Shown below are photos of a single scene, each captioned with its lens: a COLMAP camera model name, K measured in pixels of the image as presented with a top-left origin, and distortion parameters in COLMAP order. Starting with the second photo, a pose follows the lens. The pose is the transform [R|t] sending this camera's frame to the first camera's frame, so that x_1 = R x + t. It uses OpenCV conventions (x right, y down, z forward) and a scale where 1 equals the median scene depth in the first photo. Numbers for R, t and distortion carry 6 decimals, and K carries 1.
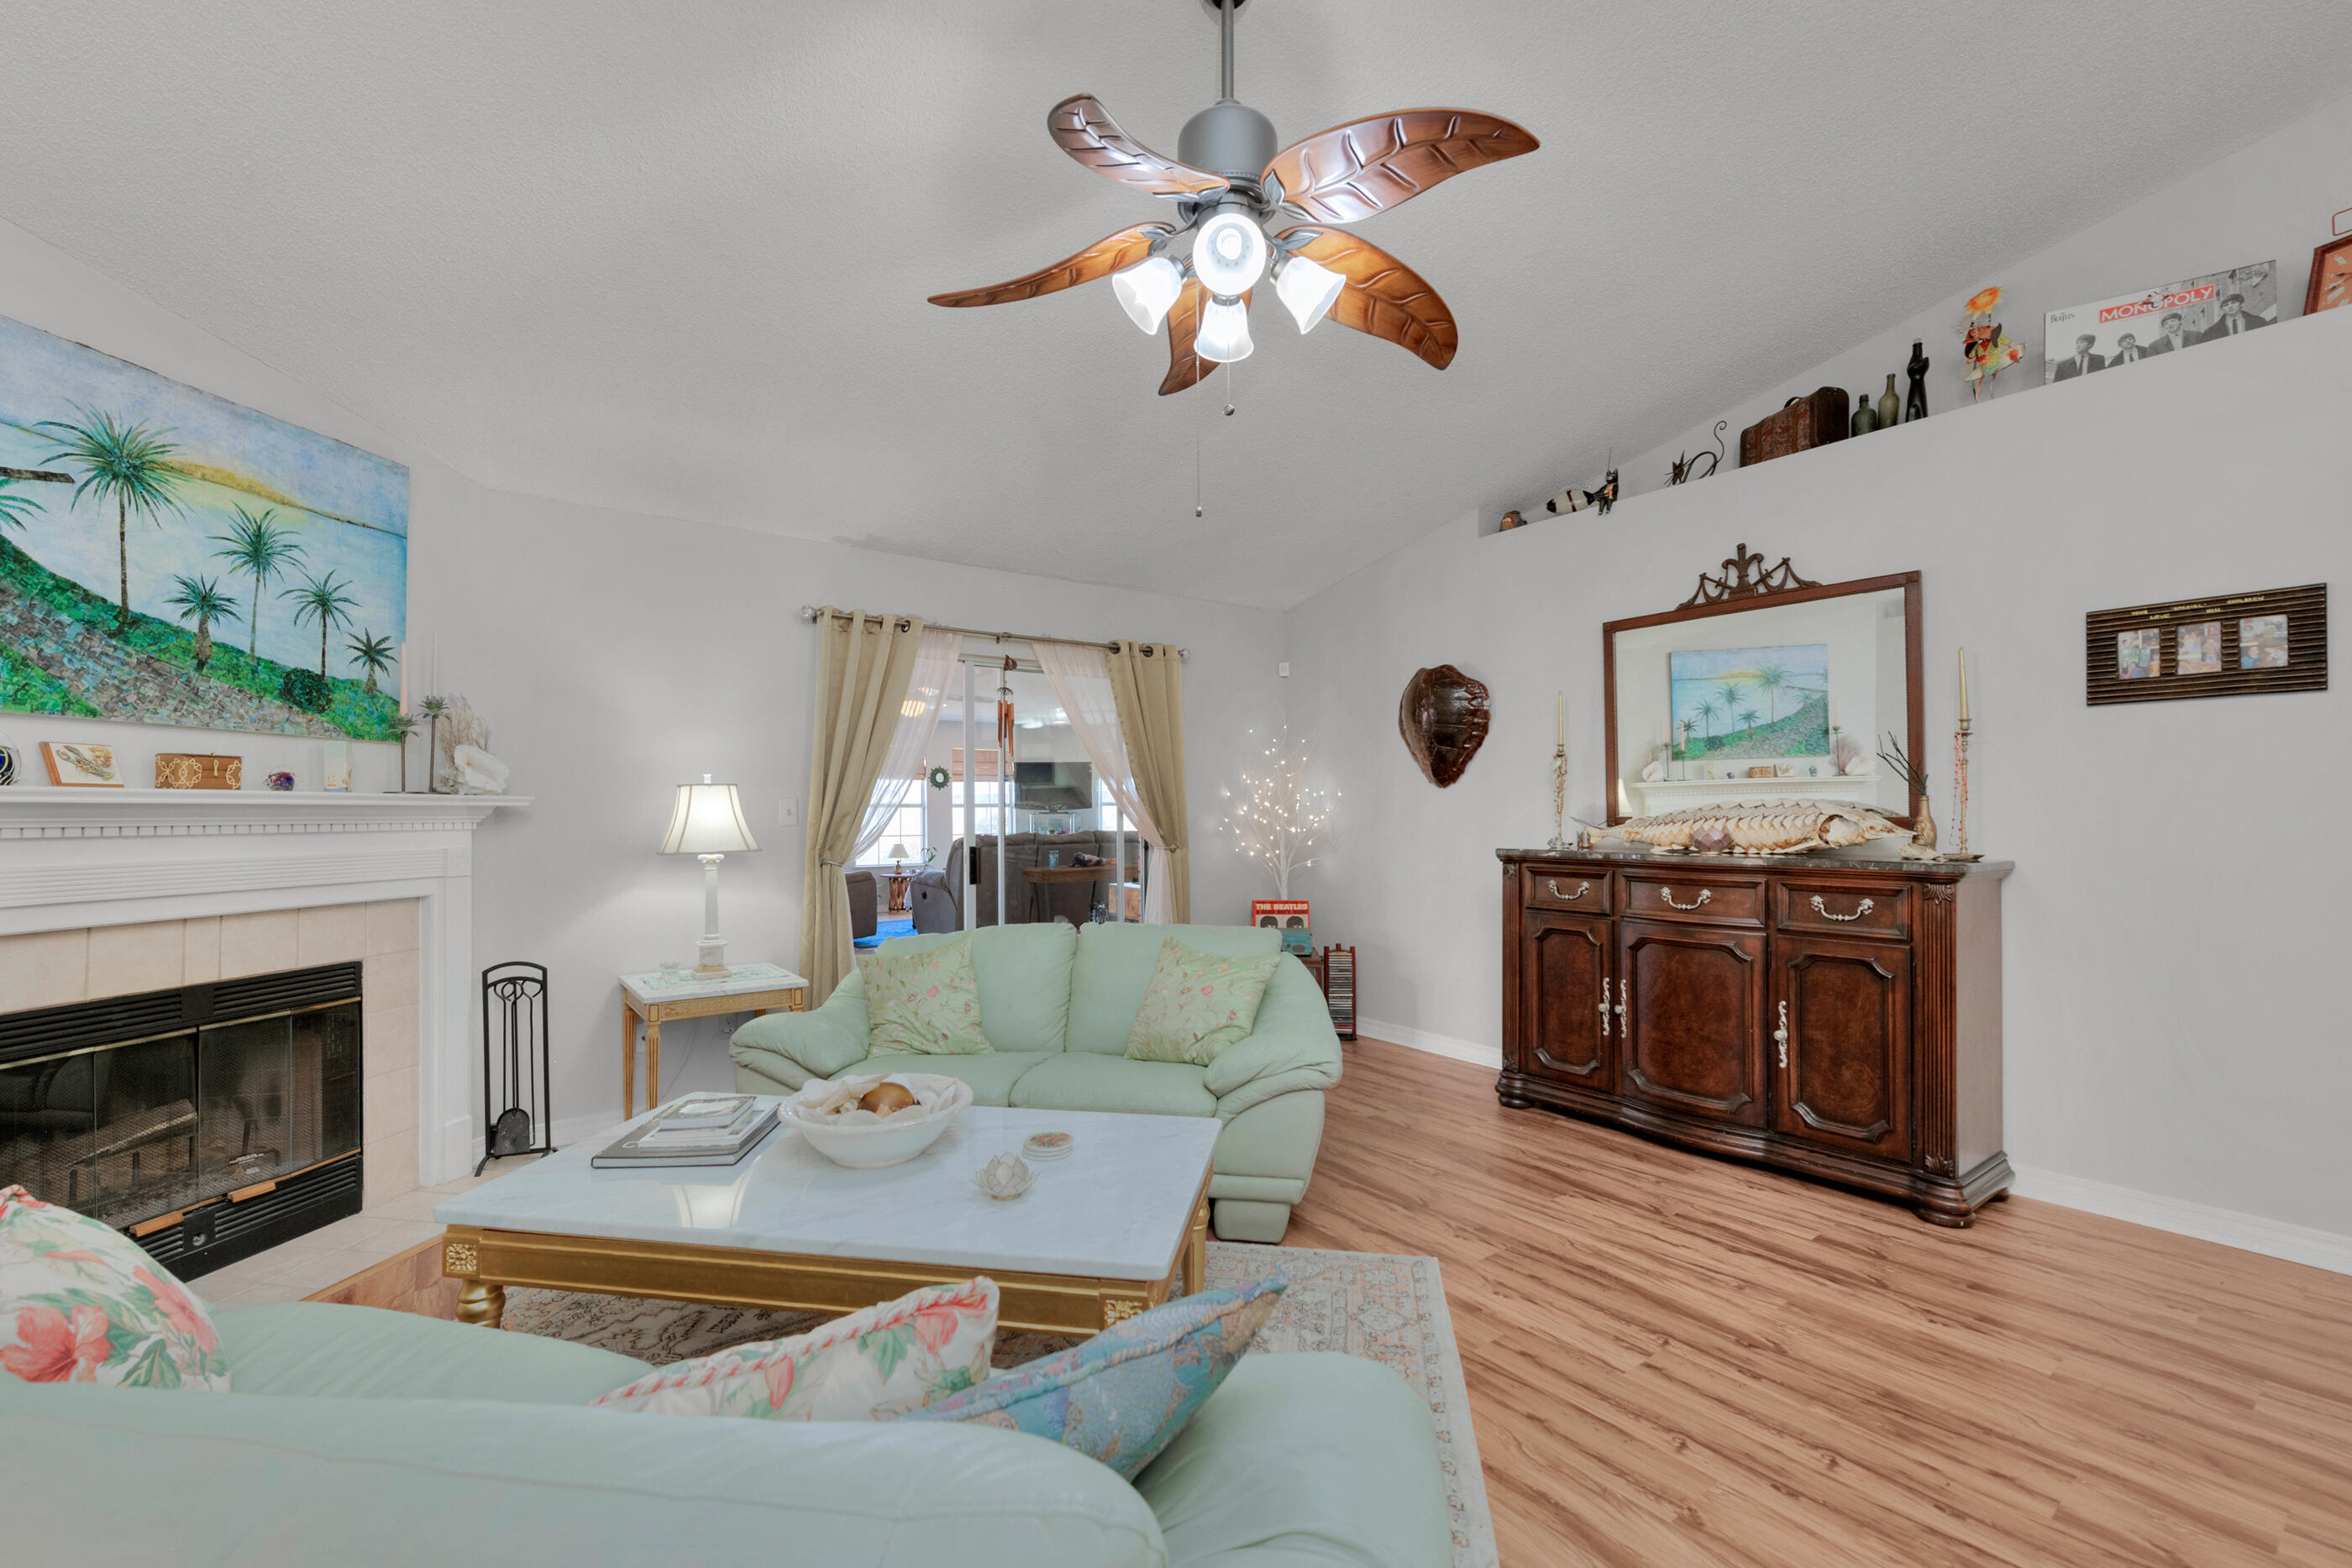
lens RADIAL K [[966.5, 0, 1098.4], [0, 966.5, 810.2], [0, 0, 1]] dist [0.000389, -0.001513]
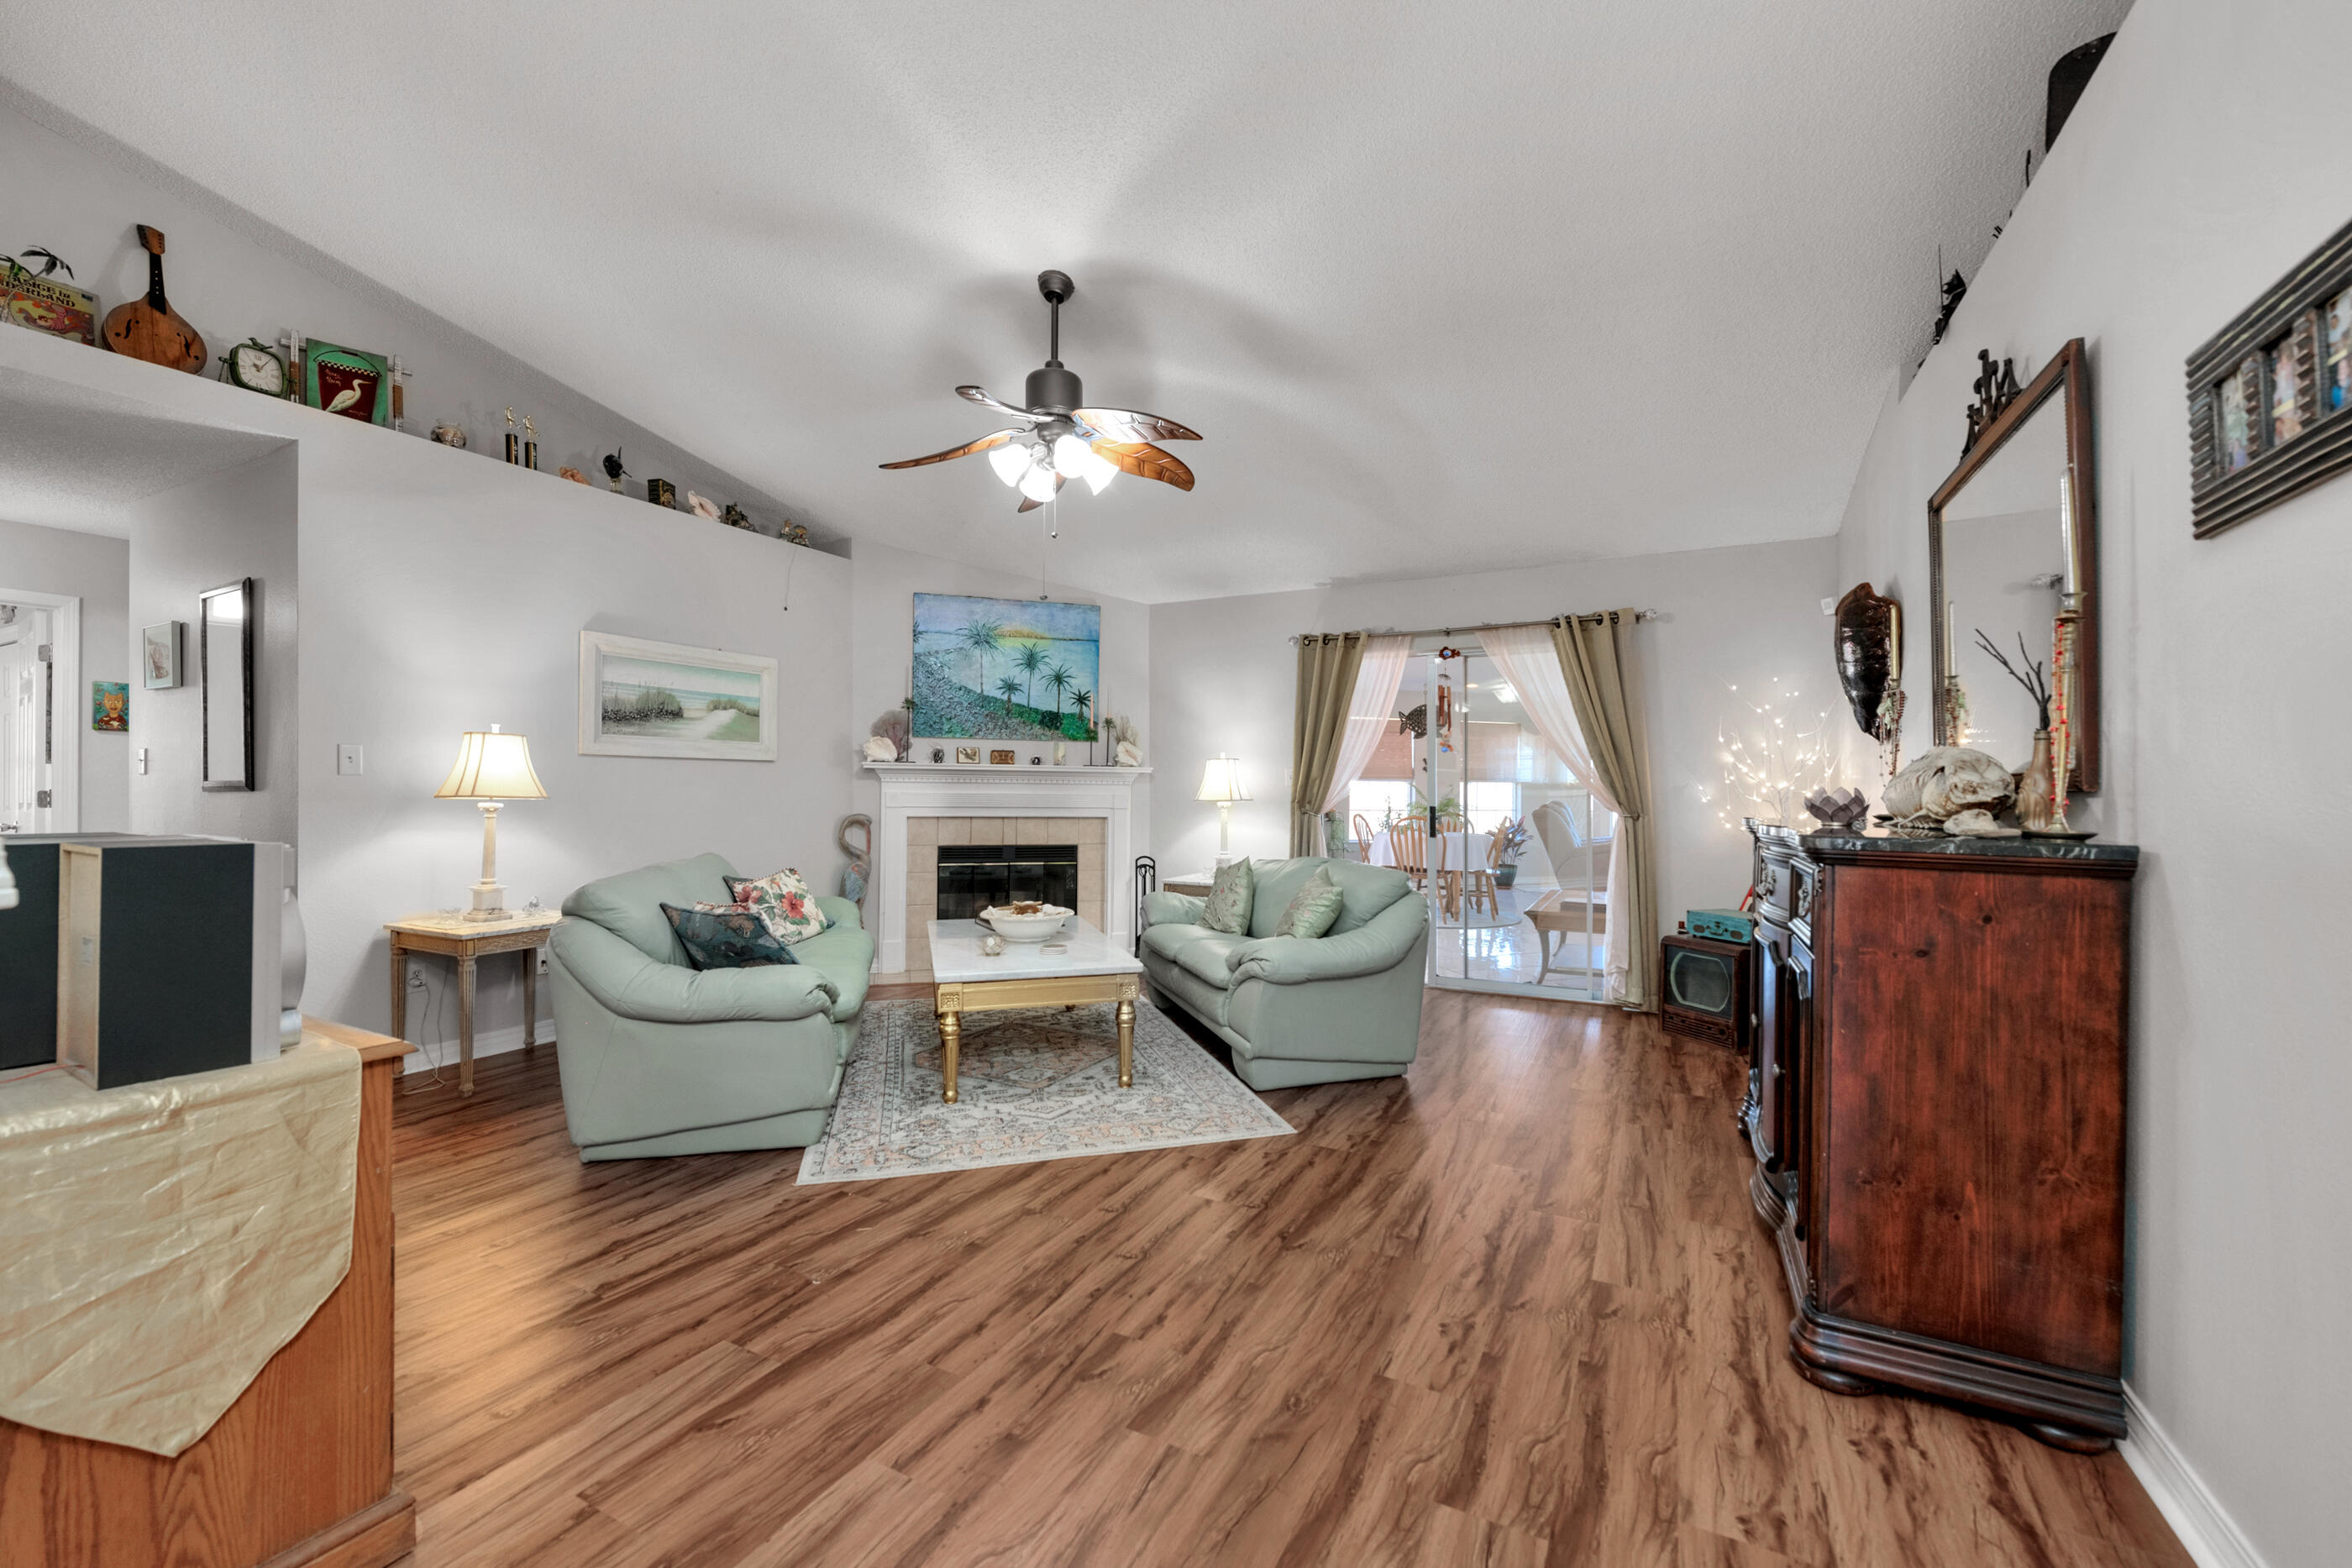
lens RADIAL K [[919.5, 0, 1218.9], [0, 919.5, 790.9], [0, 0, 1]] dist [0.002095, -0.003250]
pose [[0.475136, 0.008725, -0.879869, 1.194213], [-0.012150, 0.999921, 0.003355, 0.027172], [0.879829, 0.009096, 0.475204, 0.322873]]
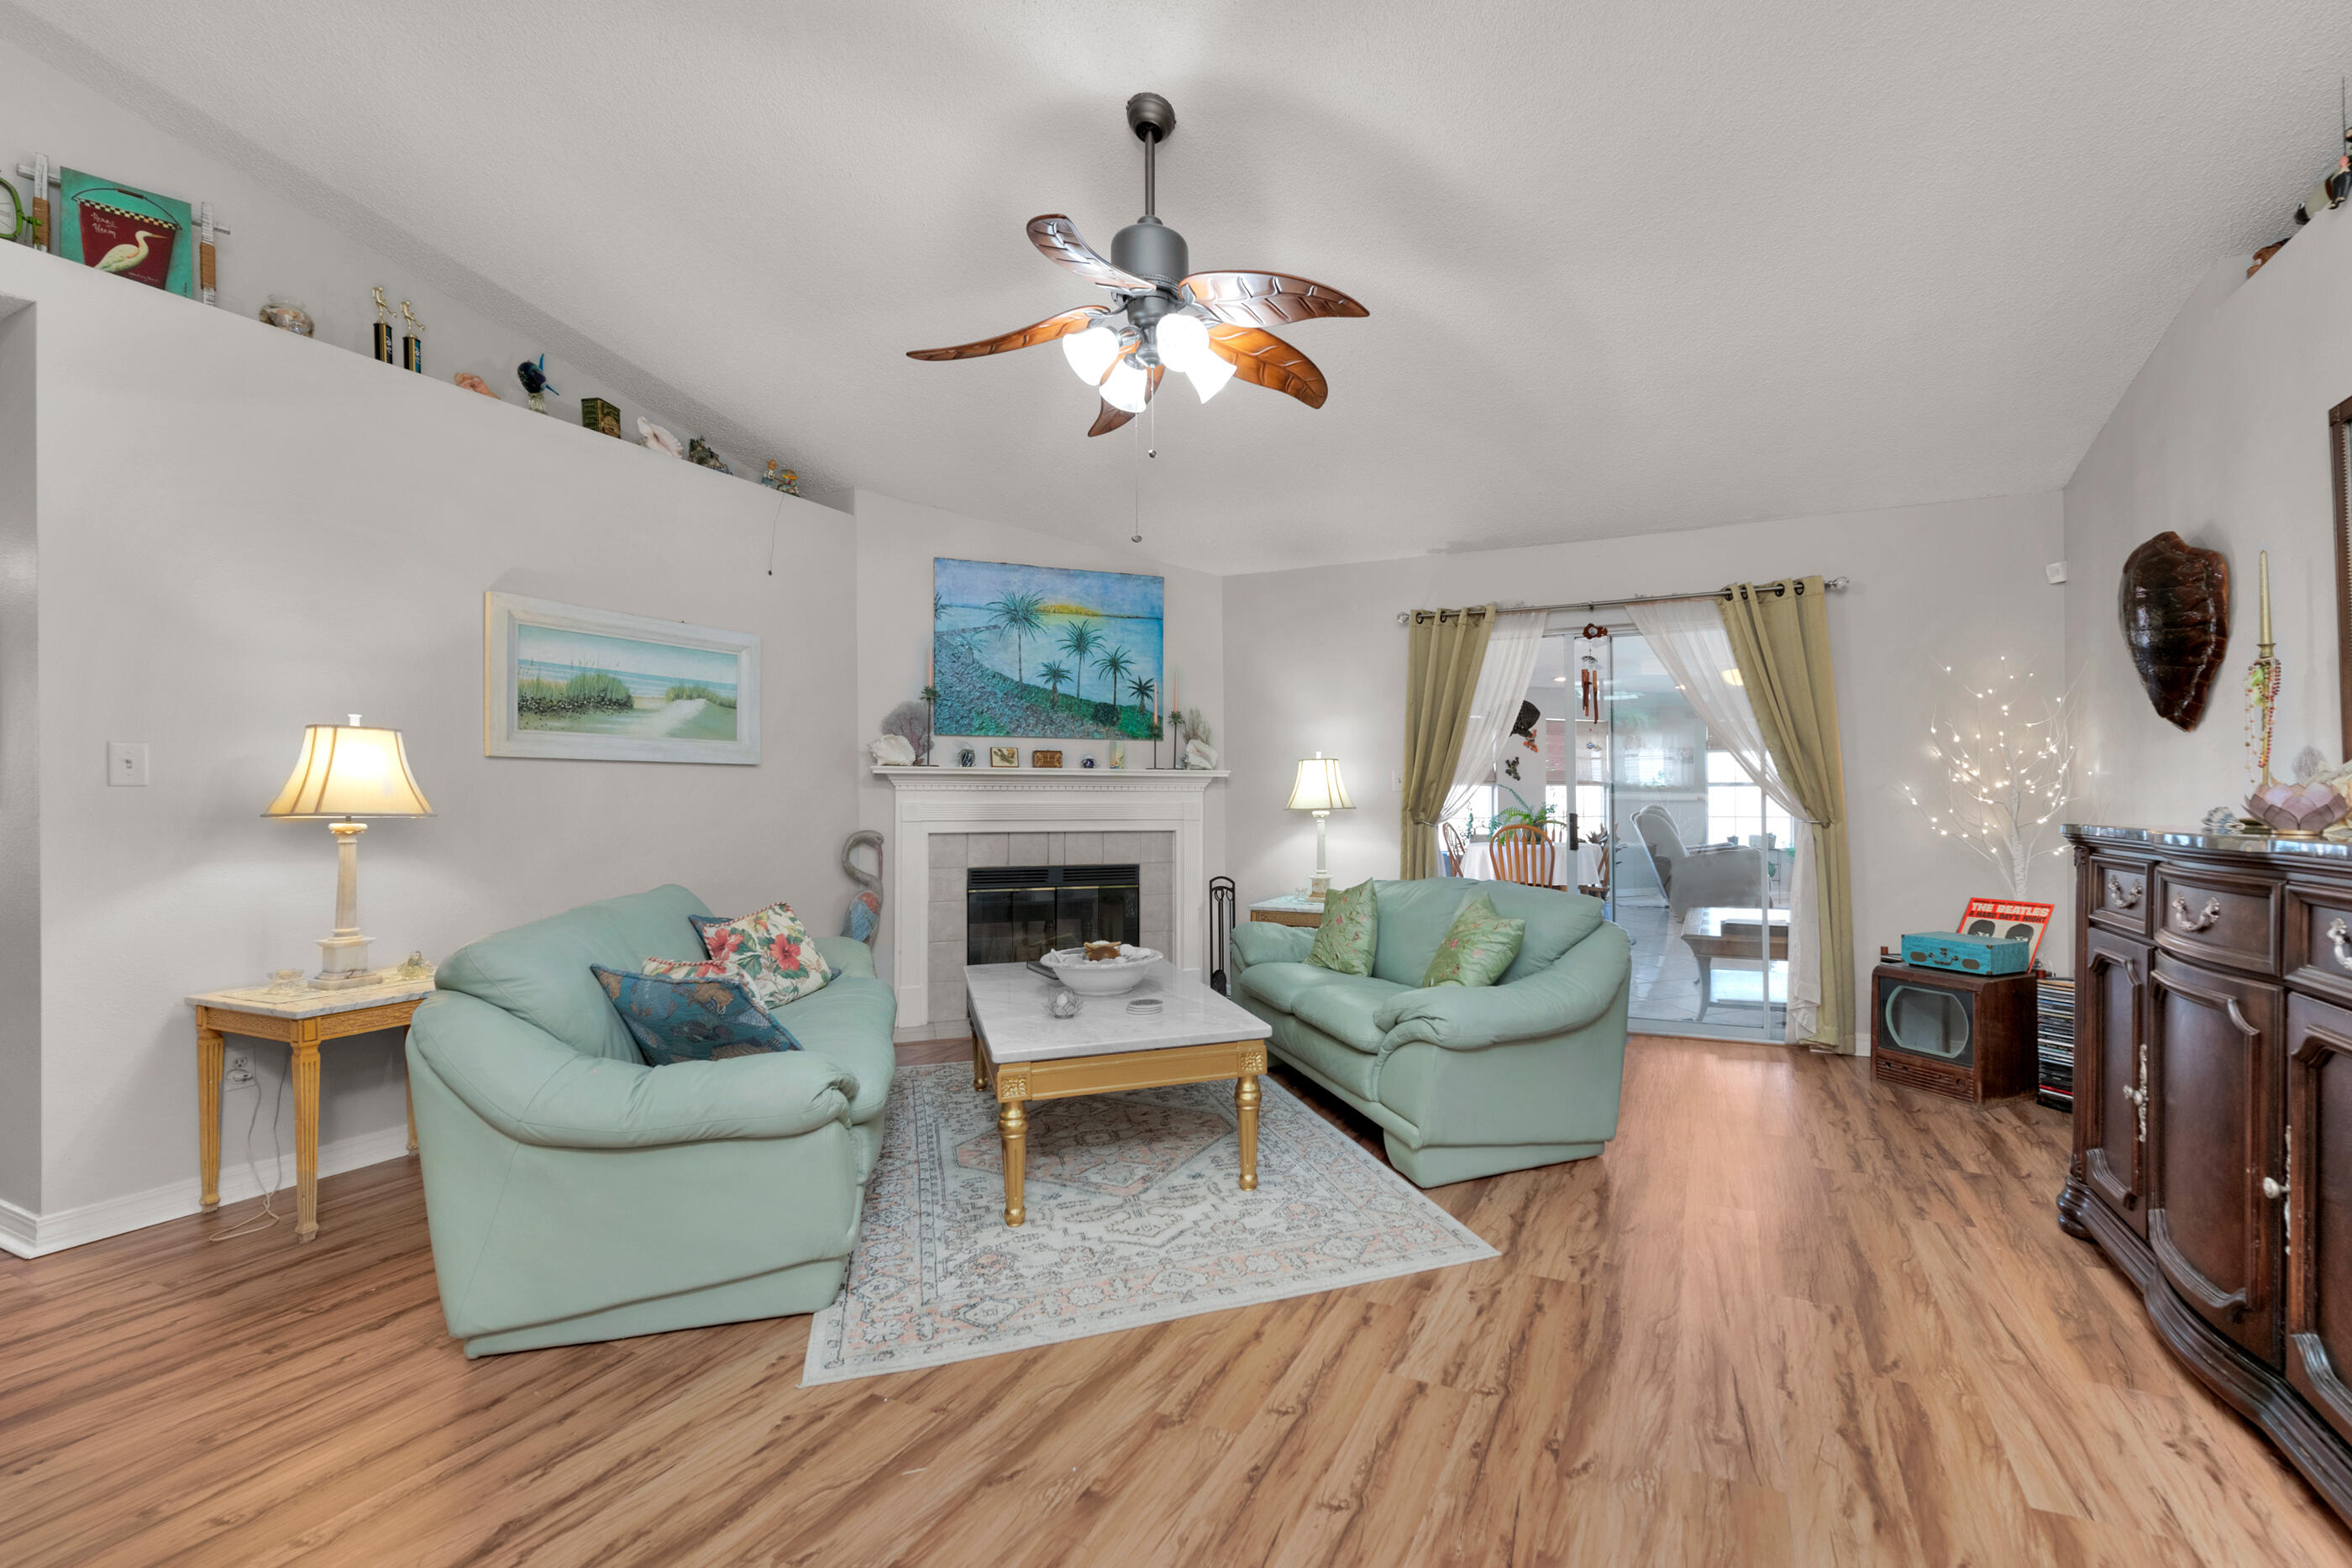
lens RADIAL K [[966.5, 0, 1322.3], [0, 966.5, 798.4], [0, 0, 1]] dist [0.000389, -0.001513]
pose [[0.545429, 0.002764, -0.838153, 0.920229], [-0.002604, 0.999995, 0.001604, 0.031960], [0.838153, 0.001308, 0.545433, 0.329978]]
